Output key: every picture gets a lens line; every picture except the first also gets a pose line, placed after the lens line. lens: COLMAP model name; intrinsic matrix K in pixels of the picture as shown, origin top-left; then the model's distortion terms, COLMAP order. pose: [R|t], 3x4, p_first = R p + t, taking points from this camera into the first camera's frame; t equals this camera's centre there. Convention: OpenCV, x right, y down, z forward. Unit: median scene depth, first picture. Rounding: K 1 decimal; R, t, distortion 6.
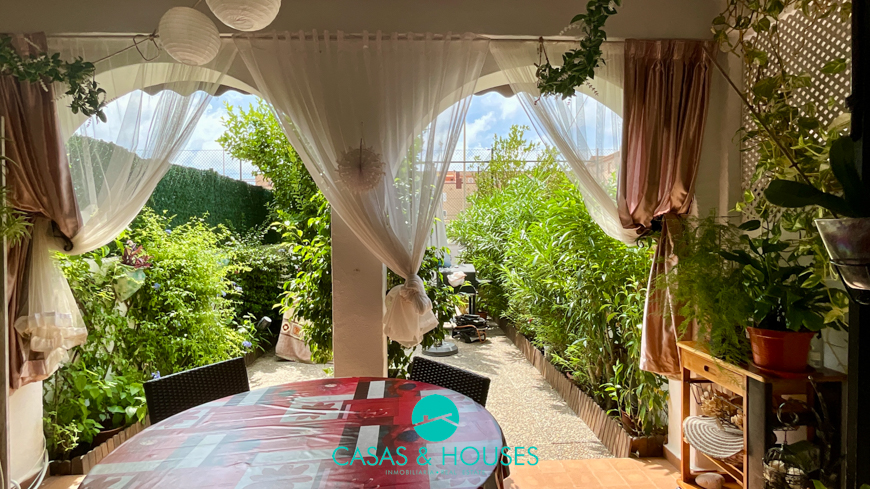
lens RADIAL K [[450.9, 0, 435.7], [0, 450.9, 241.2], [0, 0, 1]] dist [0.000656, 0.001523]
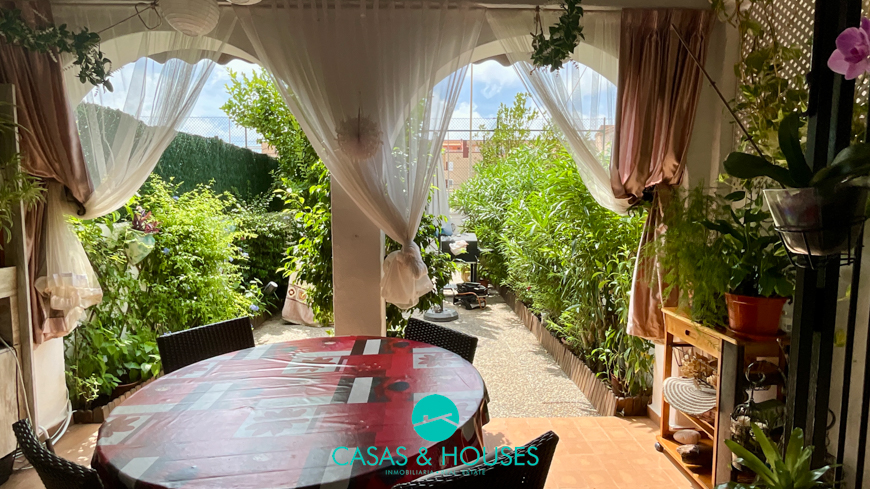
lens RADIAL K [[450.9, 0, 435.7], [0, 450.9, 241.2], [0, 0, 1]] dist [0.000656, 0.001523]
pose [[0.999849, 0.009502, -0.014527, 0.022494], [-0.008499, 0.997678, 0.067572, 0.003029], [0.015135, -0.067439, 0.997609, -0.034306]]
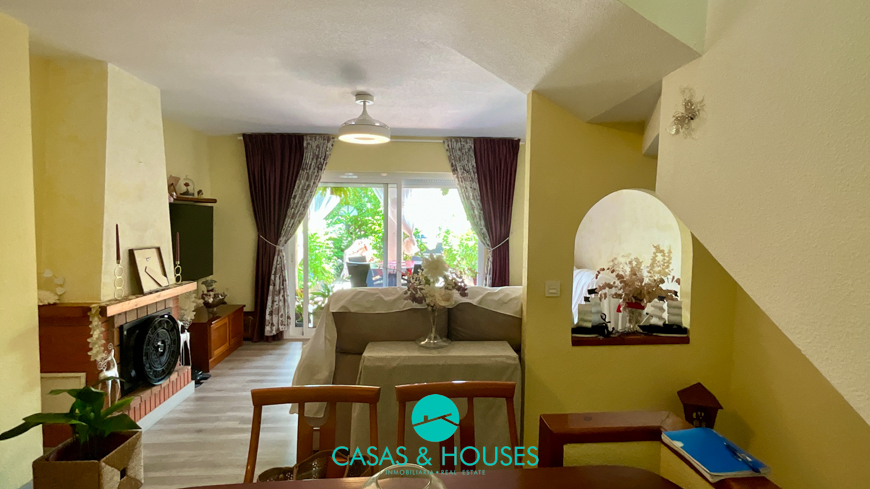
lens RADIAL K [[434.5, 0, 435.0], [0, 434.5, 244.5], [0, 0, 1]] dist [-0.001167, 0.002016]
pose [[0.999537, 0.015107, 0.026397, 0.034549], [-0.016143, 0.999091, 0.039462, 0.013844], [-0.025776, -0.039870, 0.998872, -1.986562]]
